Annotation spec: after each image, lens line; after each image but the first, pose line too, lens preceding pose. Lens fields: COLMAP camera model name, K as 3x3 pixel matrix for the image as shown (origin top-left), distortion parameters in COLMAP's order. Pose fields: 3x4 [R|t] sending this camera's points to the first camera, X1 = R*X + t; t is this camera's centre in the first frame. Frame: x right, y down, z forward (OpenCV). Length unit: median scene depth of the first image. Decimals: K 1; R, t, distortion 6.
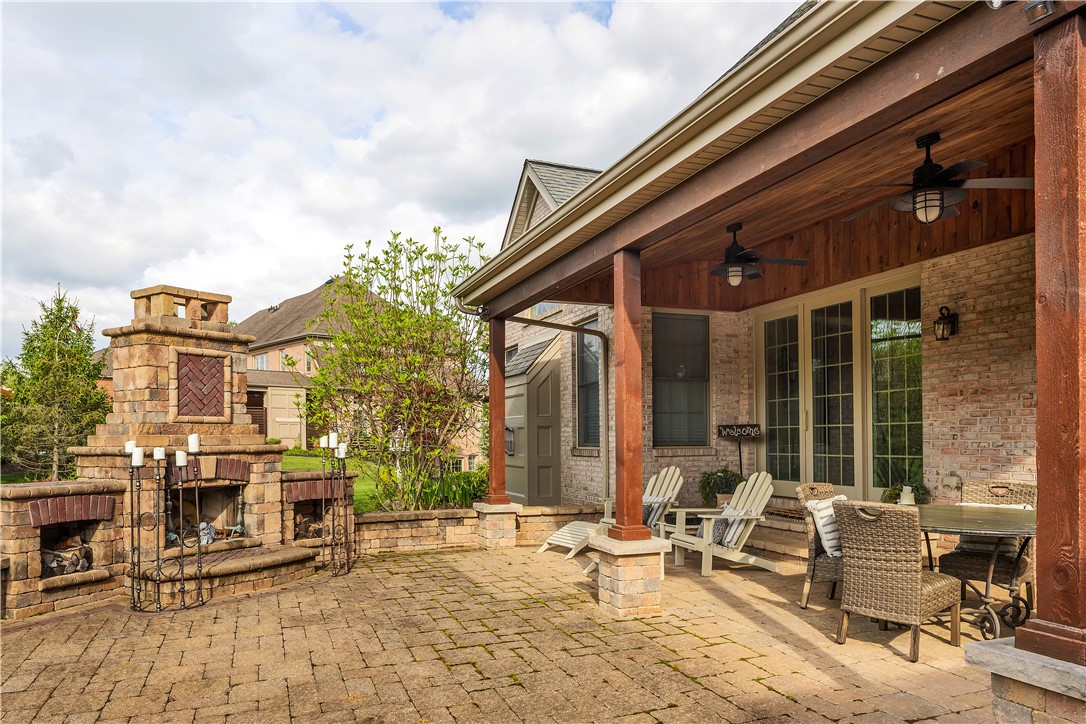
lens RADIAL K [[737.9, 0, 546.0], [0, 737.9, 435.7], [0, 0, 1]] dist [-0.002937, 0.000595]
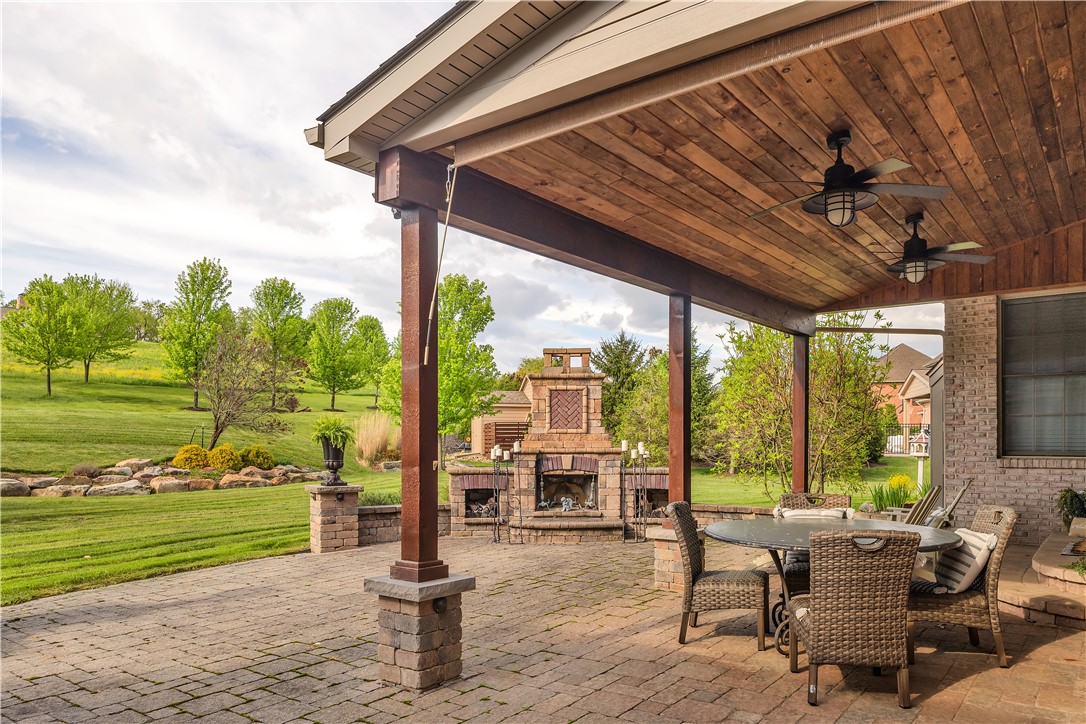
lens RADIAL K [[737.9, 0, 546.0], [0, 737.9, 435.7], [0, 0, 1]] dist [-0.002937, 0.000595]
pose [[0.546401, -0.000686, -0.837524, 0.803063], [-0.000214, 1.000000, -0.000958, -0.010854], [0.837524, 0.000702, 0.546400, 0.111302]]
